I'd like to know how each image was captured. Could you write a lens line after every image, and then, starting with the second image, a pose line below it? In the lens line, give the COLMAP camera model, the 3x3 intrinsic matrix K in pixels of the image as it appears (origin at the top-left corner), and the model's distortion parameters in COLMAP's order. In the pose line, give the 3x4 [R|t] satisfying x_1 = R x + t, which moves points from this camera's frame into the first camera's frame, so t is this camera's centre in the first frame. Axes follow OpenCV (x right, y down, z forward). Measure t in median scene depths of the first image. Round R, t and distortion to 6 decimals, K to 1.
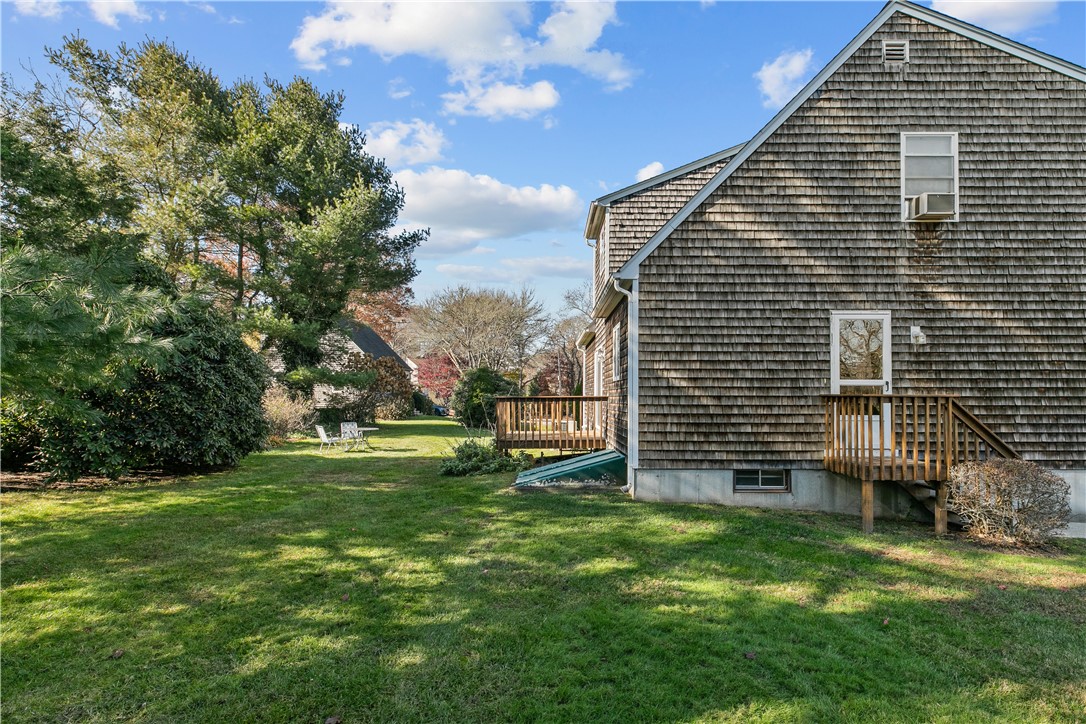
lens RADIAL K [[494.0, 0, 544.9], [0, 494.0, 366.3], [0, 0, 1]] dist [0.002877, 0.000285]
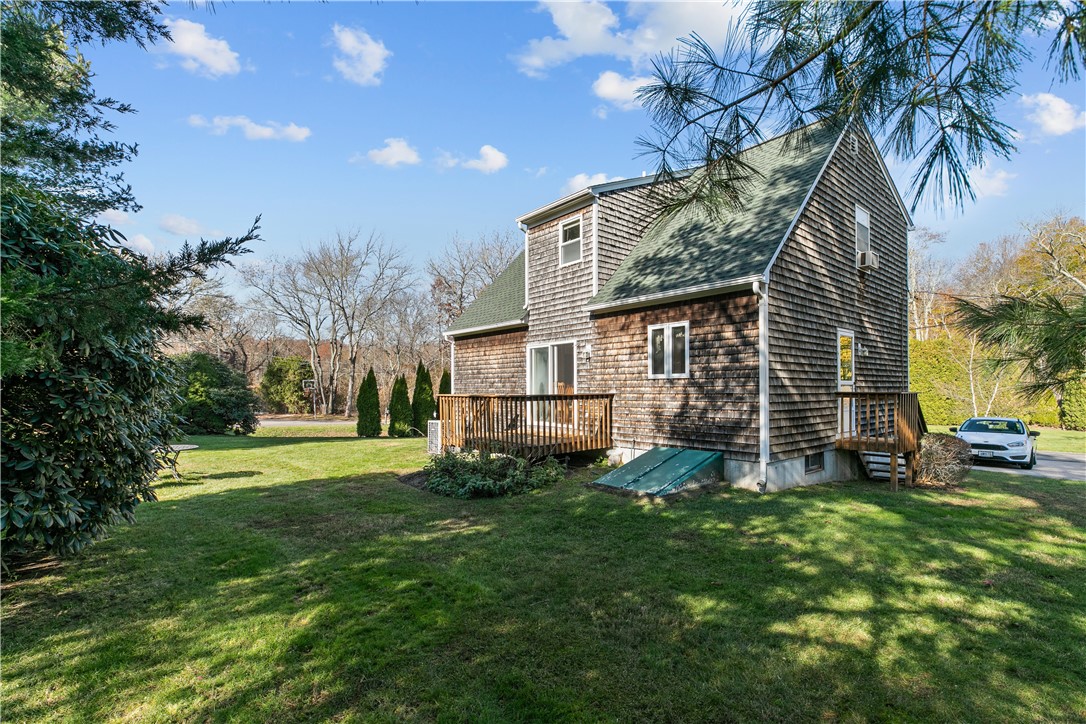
lens RADIAL K [[484.8, 0, 556.0], [0, 484.8, 364.0], [0, 0, 1]] dist [0.000089, -0.000073]
pose [[0.772947, 0.031099, 0.633708, -0.844845], [-0.035874, 0.999342, -0.005286, 0.018151], [-0.633456, -0.018648, 0.773554, 0.499283]]
